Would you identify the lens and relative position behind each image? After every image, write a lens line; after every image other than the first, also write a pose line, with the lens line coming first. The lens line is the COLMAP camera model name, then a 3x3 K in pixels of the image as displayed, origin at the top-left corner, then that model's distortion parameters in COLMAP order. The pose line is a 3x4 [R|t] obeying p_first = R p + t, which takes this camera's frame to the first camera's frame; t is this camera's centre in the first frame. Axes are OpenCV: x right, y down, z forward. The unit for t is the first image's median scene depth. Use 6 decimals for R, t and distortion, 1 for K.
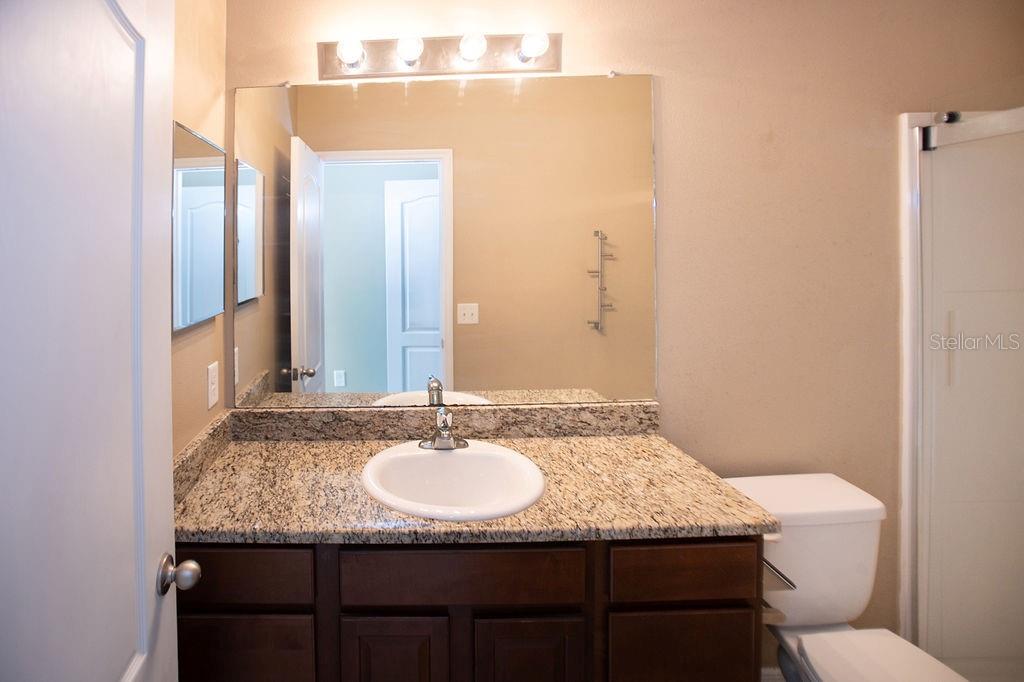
lens RADIAL K [[498.9, 0, 512.0], [0, 498.9, 341.0], [0, 0, 1]] dist [-0.032038, 0.000619]
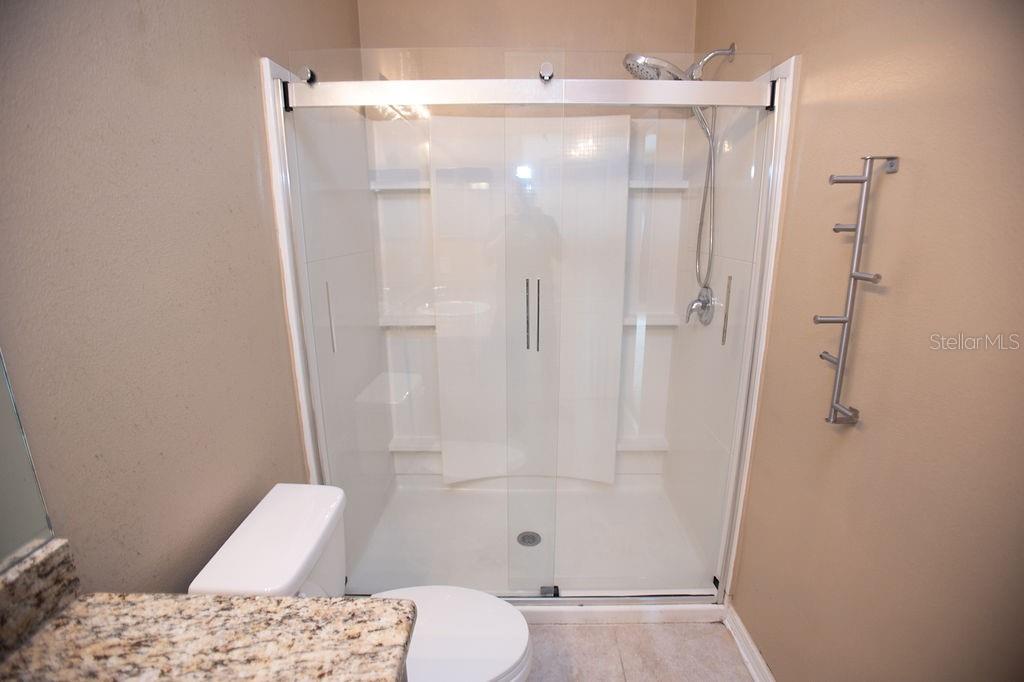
lens RADIAL K [[485.1, 0, 512.0], [0, 485.1, 341.0], [0, 0, 1]] dist [0.000592, 0.000234]
pose [[0.240031, -0.226373, 0.944002, -0.006015], [0.171264, 0.967053, 0.188354, -0.078384], [-0.955538, 0.116463, 0.270892, 0.429482]]
